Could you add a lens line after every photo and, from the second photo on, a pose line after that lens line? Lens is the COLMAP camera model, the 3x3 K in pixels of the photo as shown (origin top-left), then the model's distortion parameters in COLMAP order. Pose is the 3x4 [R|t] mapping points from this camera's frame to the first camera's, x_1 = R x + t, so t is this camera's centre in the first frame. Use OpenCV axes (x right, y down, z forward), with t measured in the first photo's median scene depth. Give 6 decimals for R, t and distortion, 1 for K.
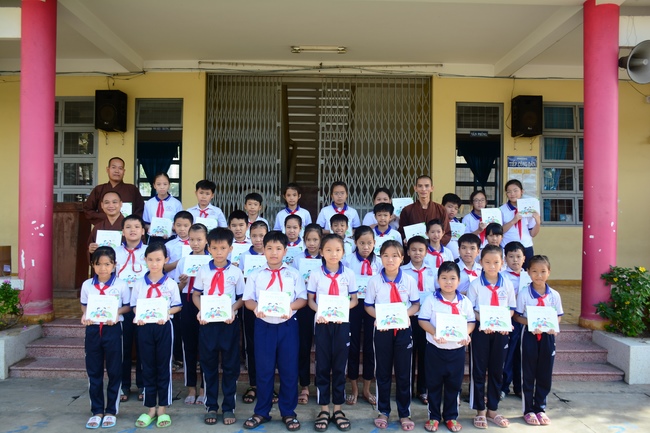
lens RADIAL K [[546.7, 0, 323.4], [0, 546.7, 223.3], [0, 0, 1]] dist [-0.061005, 0.011753]
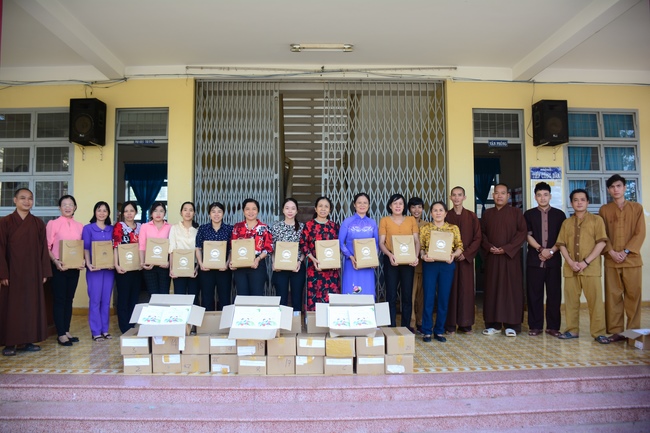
lens RADIAL K [[516.3, 0, 325.6], [0, 516.3, 213.7], [0, 0, 1]] dist [-0.094850, 0.001023]
pose [[0.999528, -0.015464, 0.026563, -0.025631], [0.016693, 0.998769, -0.046714, -0.012251], [-0.025808, 0.047136, 0.998555, 0.165166]]
